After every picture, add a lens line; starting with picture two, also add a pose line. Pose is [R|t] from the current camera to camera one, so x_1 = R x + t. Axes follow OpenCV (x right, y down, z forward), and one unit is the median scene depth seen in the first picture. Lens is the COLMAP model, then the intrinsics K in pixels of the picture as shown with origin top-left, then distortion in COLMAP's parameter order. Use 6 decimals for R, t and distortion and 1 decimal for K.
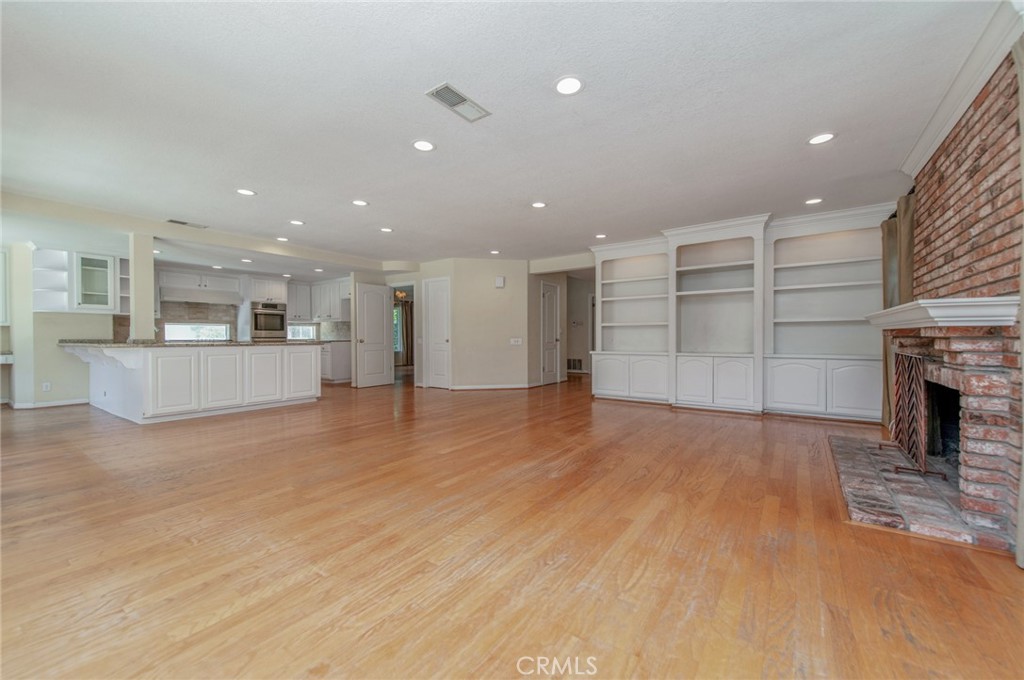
lens RADIAL K [[402.2, 0, 510.5], [0, 402.2, 340.2], [0, 0, 1]] dist [0.007469, -0.000238]
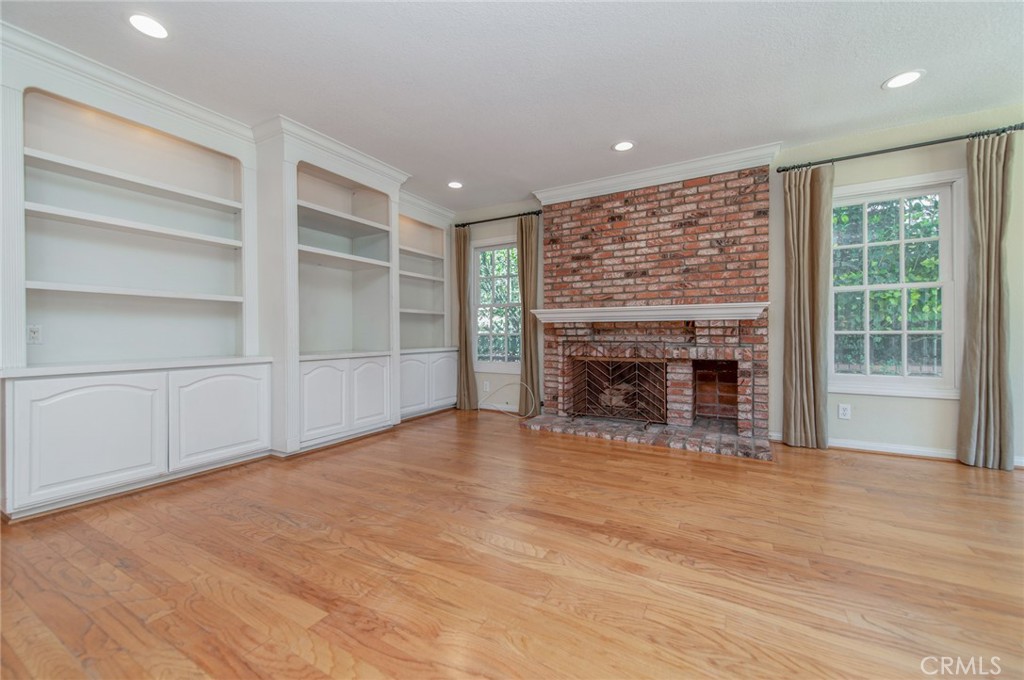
lens RADIAL K [[402.2, 0, 507.8], [0, 402.2, 335.6], [0, 0, 1]] dist [0.007469, -0.000238]
pose [[-0.101856, 0.000040, 0.994799, -0.305172], [0.009958, 0.999950, 0.000979, 0.013297], [-0.994749, 0.010006, -0.101852, 1.509800]]
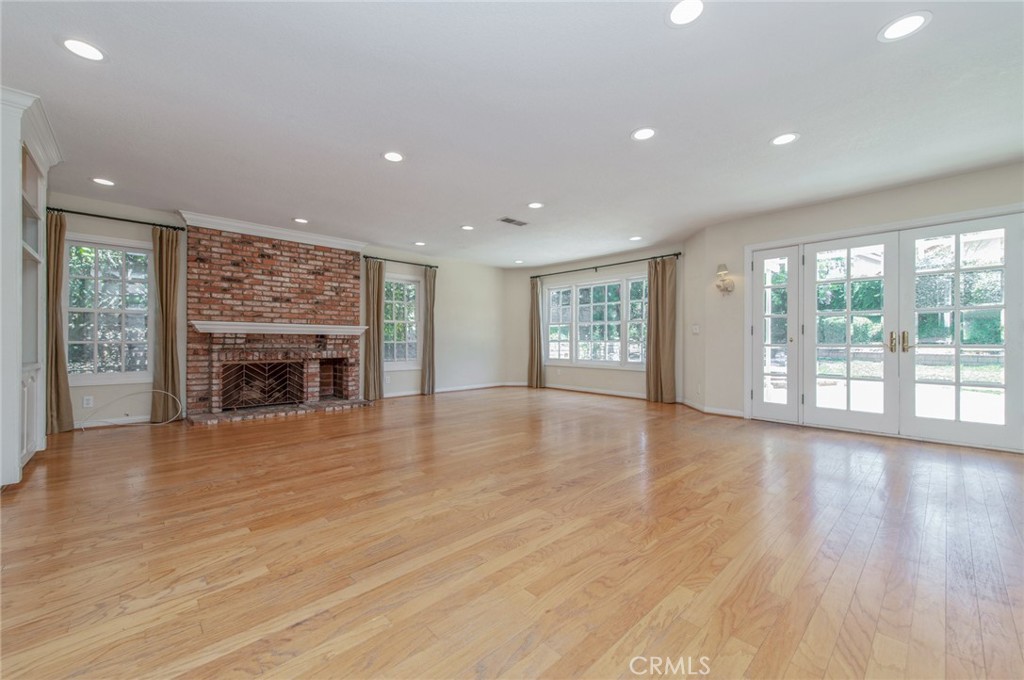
lens RADIAL K [[402.2, 0, 509.6], [0, 402.2, 341.8], [0, 0, 1]] dist [0.007469, -0.000238]
pose [[-0.981648, 0.003411, 0.190672, -0.424951], [0.004094, 0.999987, 0.003191, 0.007609], [-0.190658, 0.003913, -0.981649, 2.624219]]
